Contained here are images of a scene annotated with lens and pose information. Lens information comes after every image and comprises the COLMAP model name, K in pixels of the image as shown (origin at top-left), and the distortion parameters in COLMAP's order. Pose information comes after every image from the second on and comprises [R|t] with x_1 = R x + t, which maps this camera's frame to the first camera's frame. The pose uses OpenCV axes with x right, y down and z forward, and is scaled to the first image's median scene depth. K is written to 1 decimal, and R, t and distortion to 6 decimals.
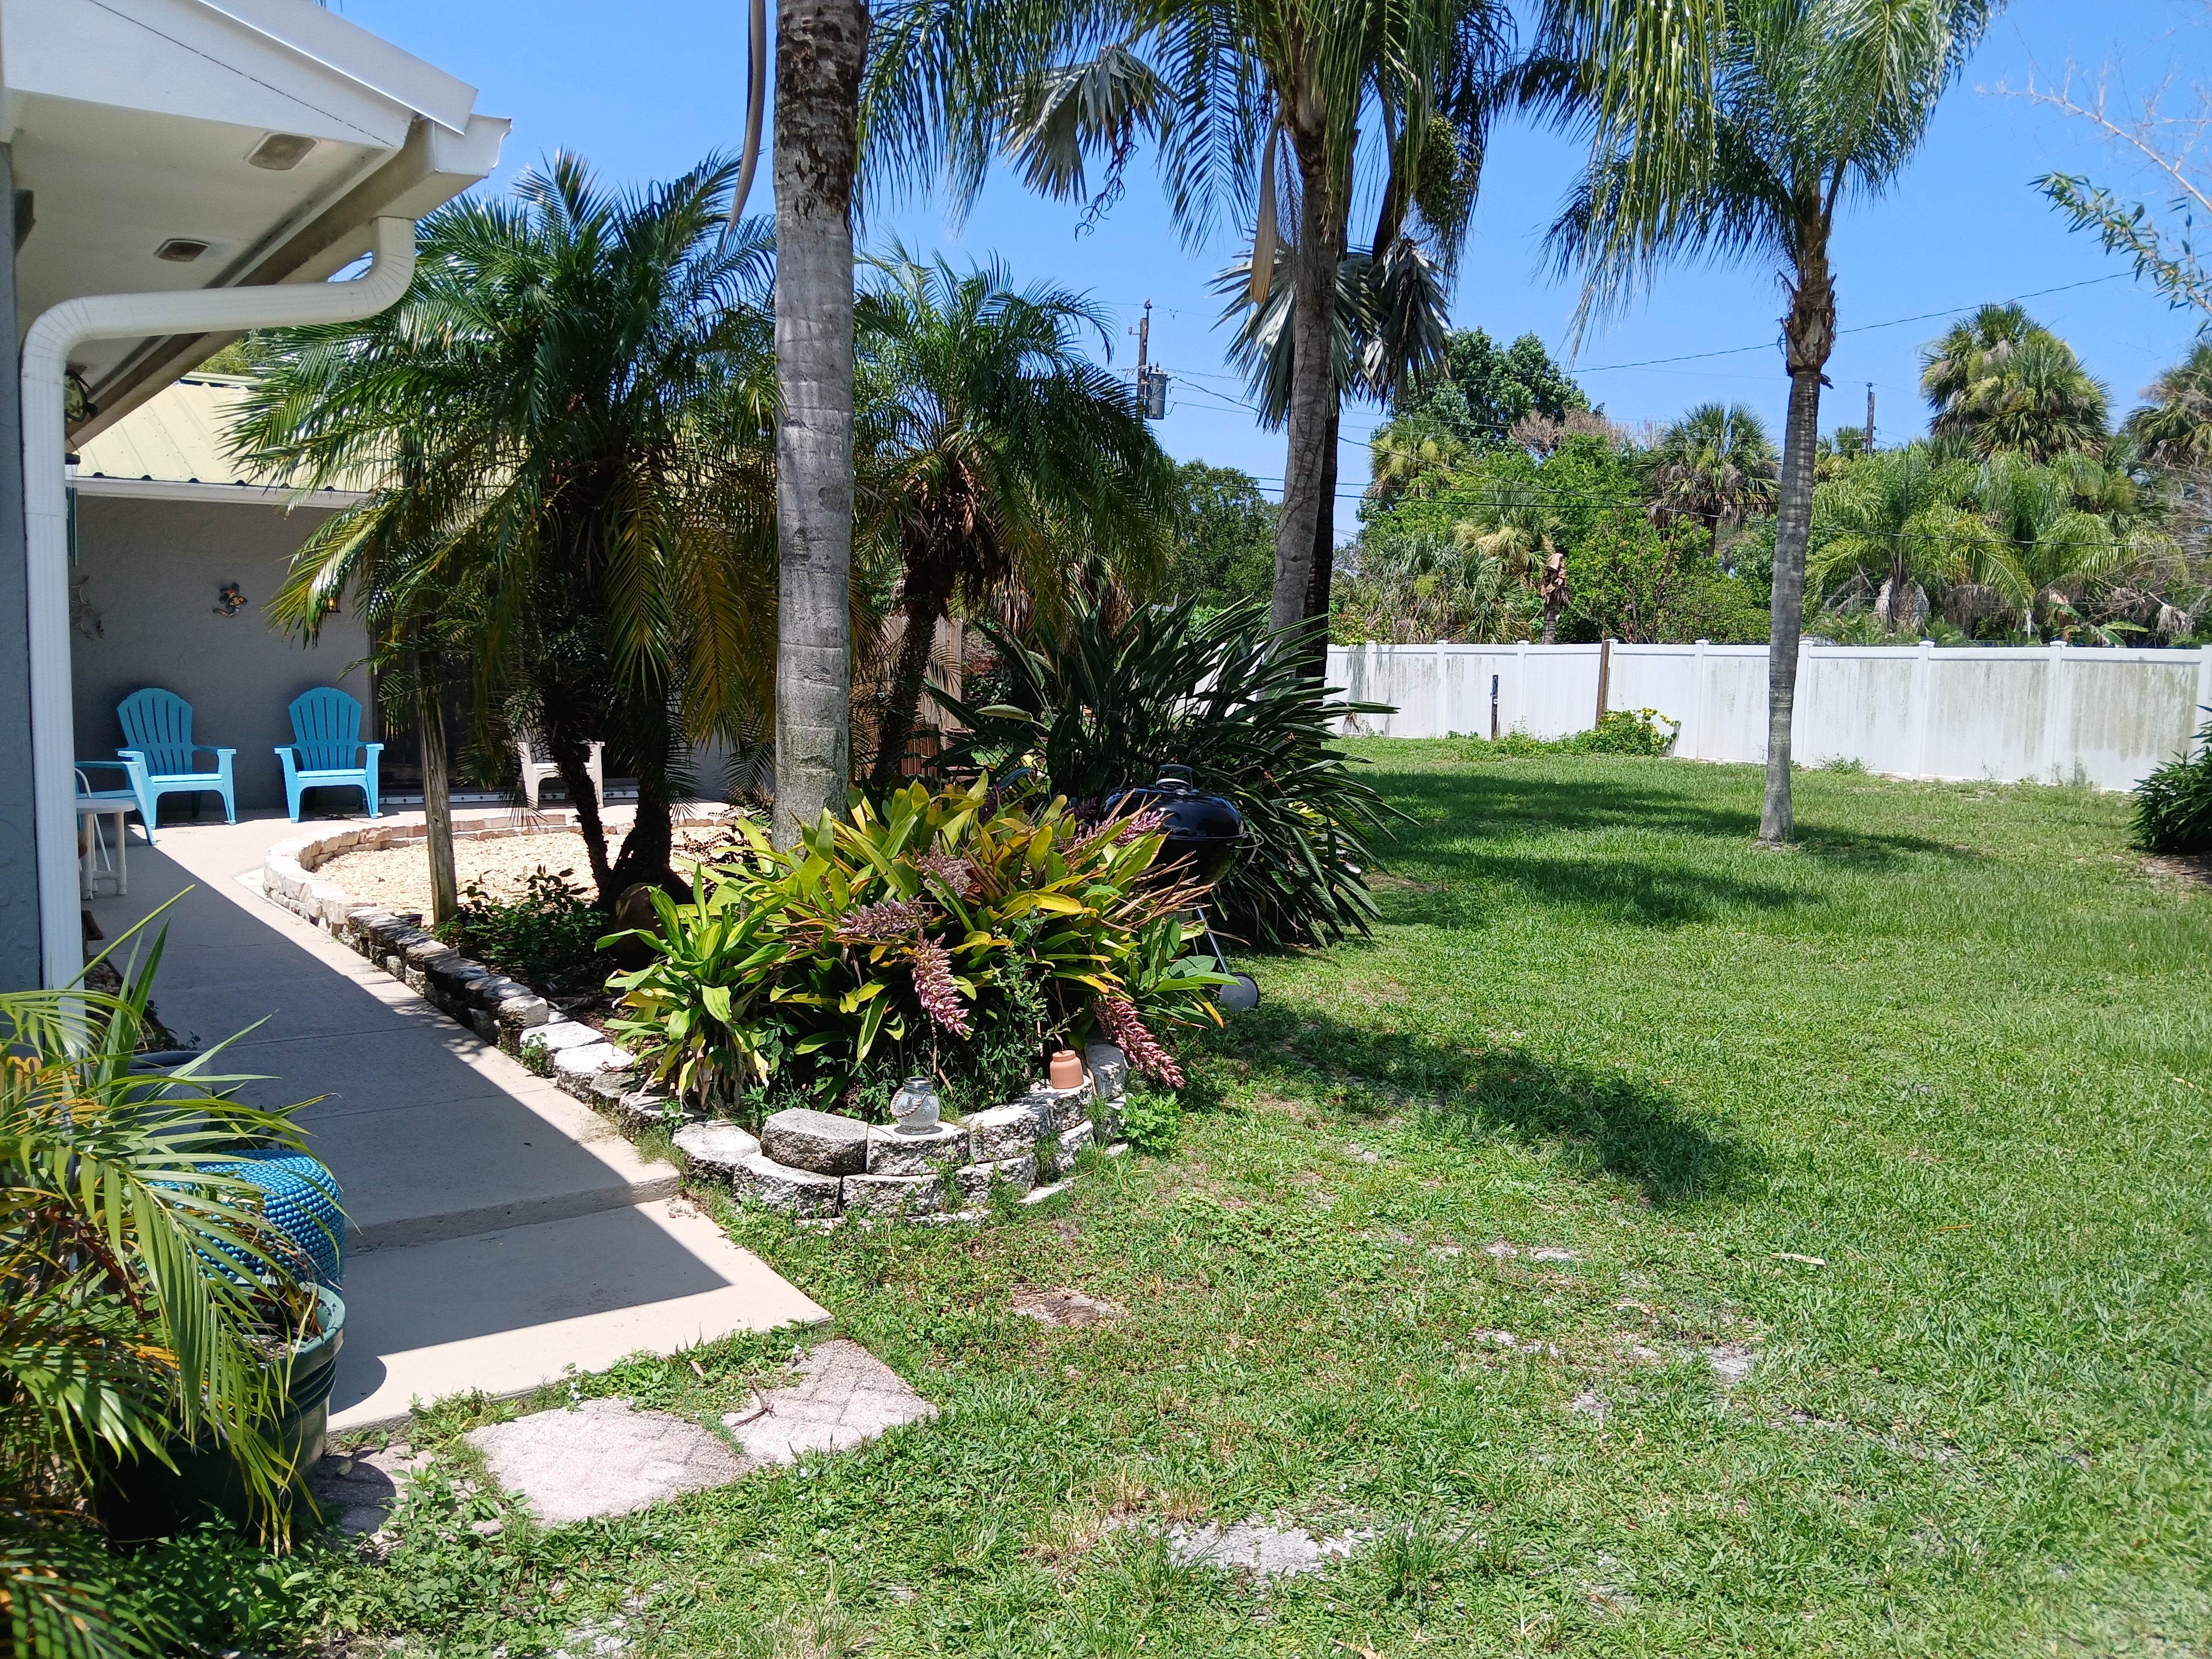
lens RADIAL K [[1695.9, 0, 1105.5], [0, 1695.9, 803.5], [0, 0, 1]] dist [0.003421, -0.088292]
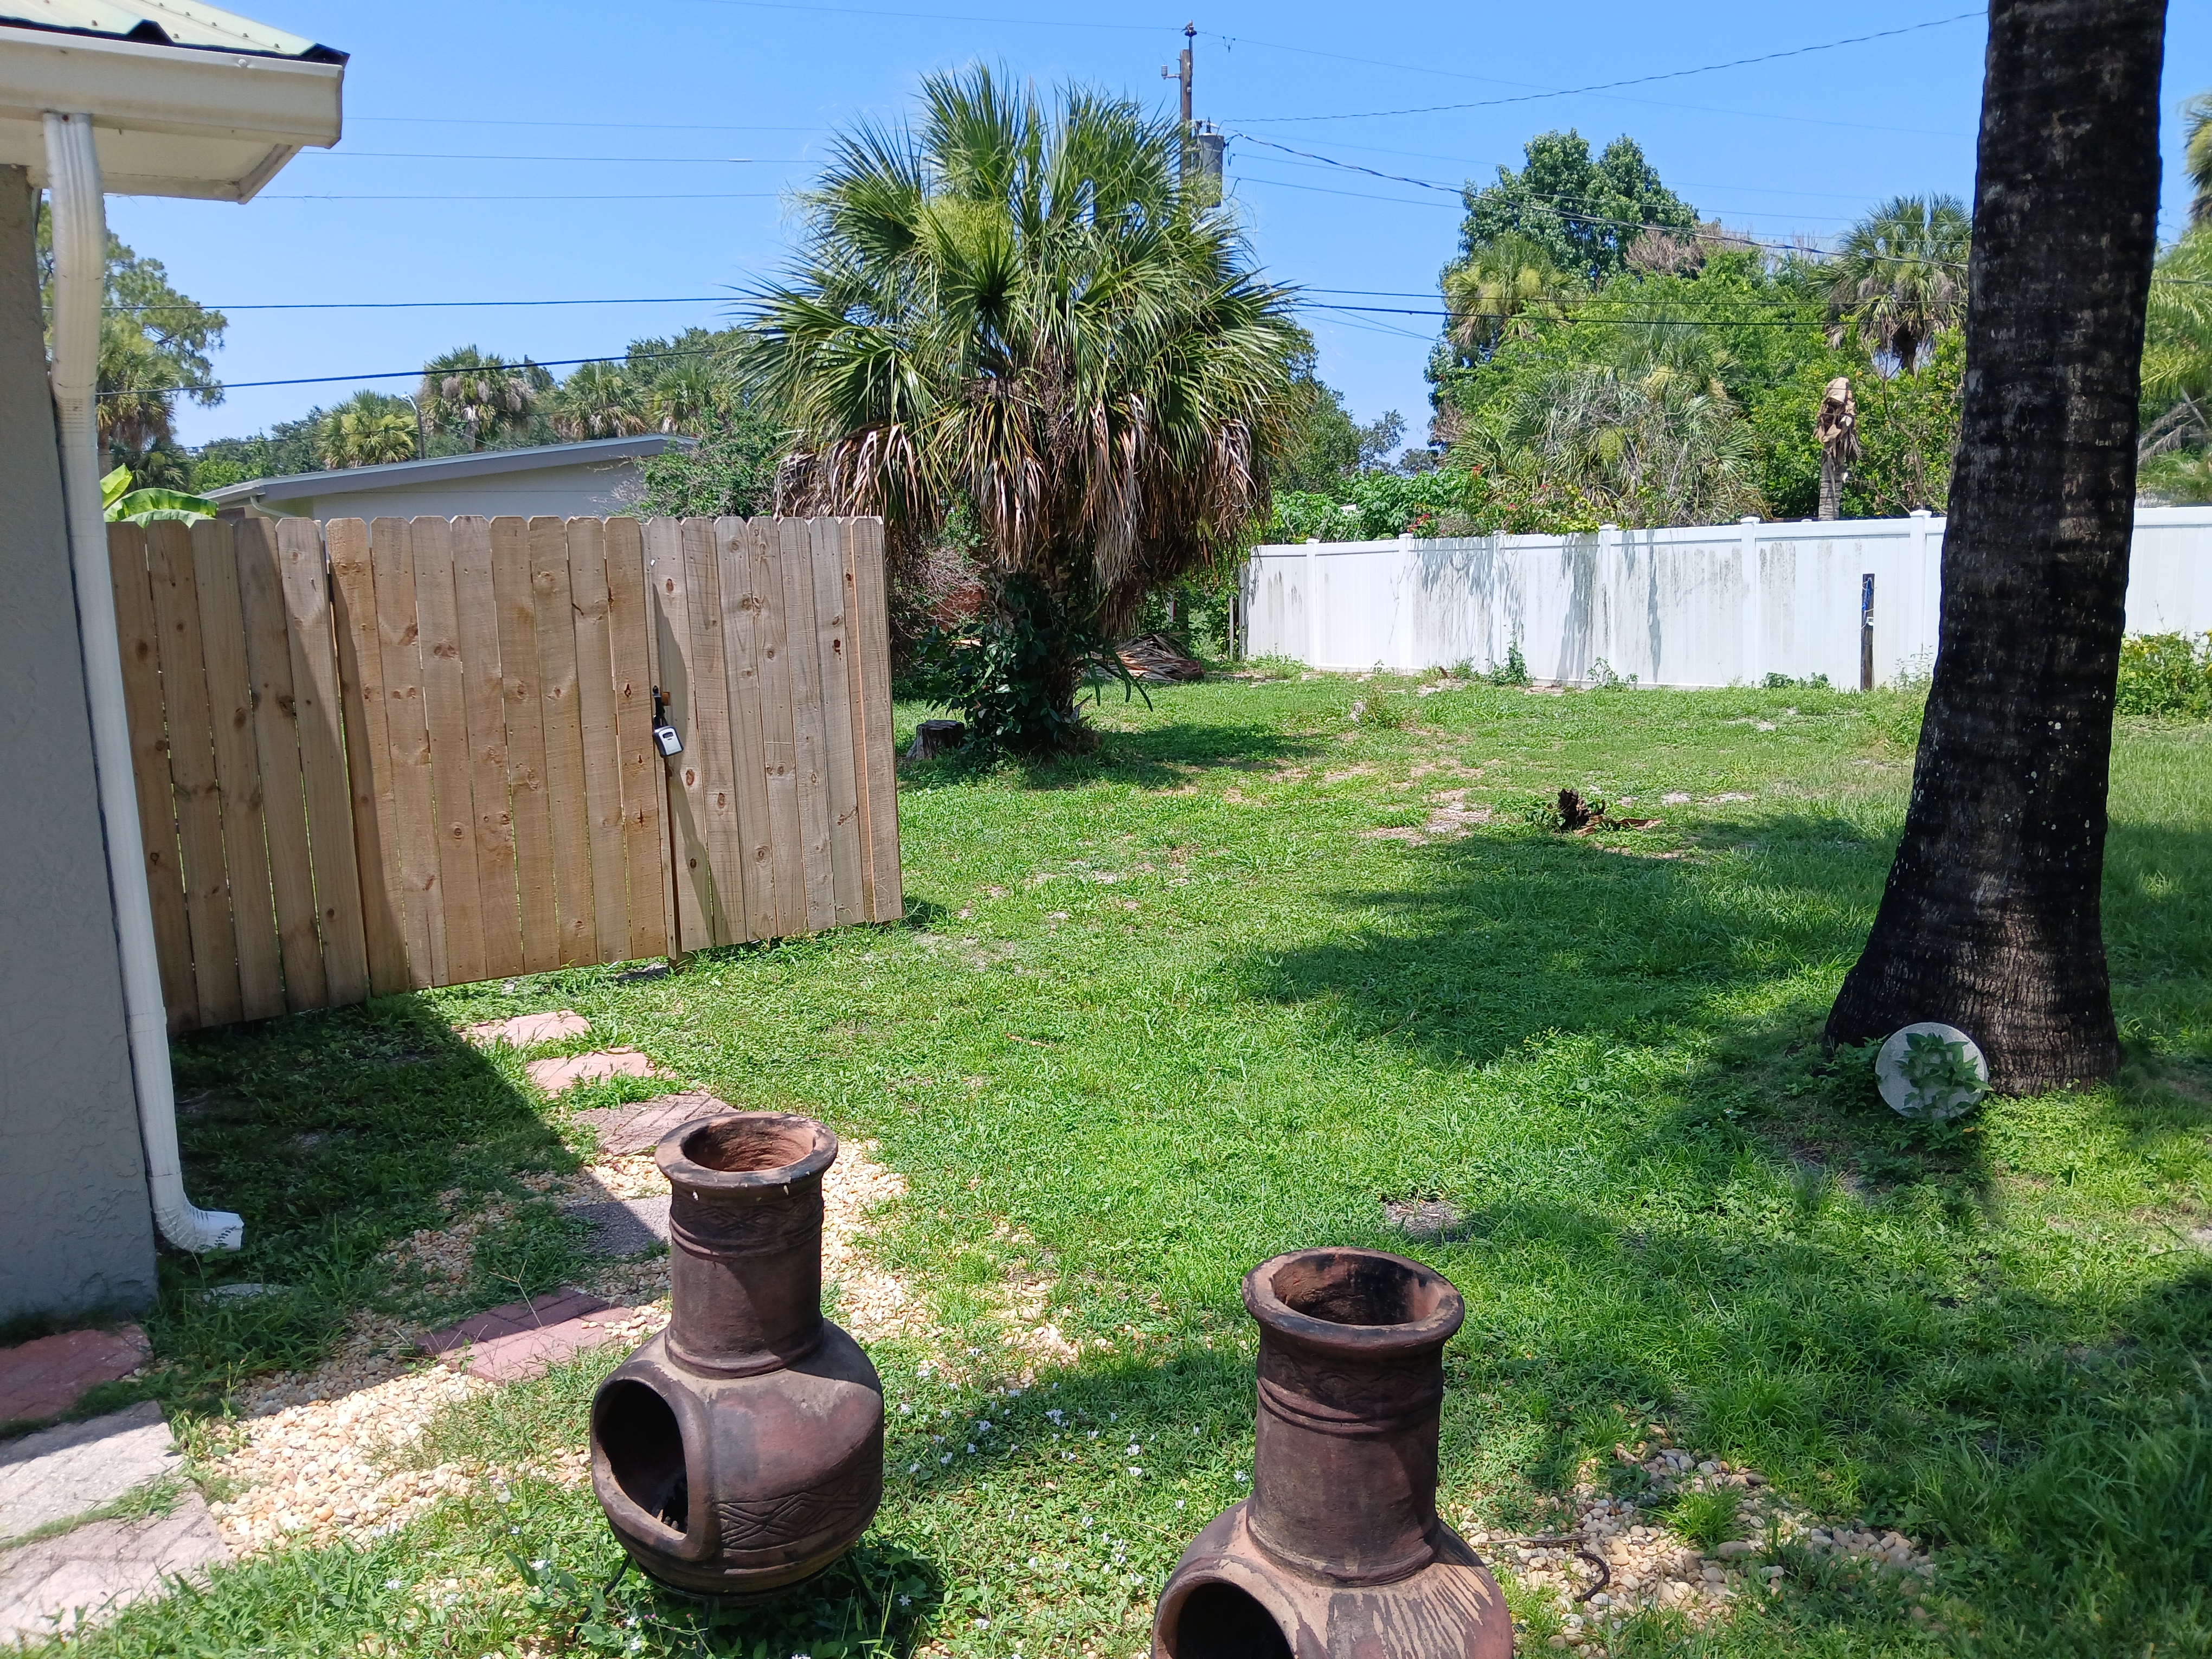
lens RADIAL K [[1701.2, 0, 1106.0], [0, 1701.2, 829.5], [0, 0, 1]] dist [-0.078779, -0.000741]
pose [[0.998376, -0.056295, -0.008742, -0.013783], [0.056769, 0.995937, 0.069898, -0.024937], [0.004772, -0.070281, 0.997516, 0.244967]]
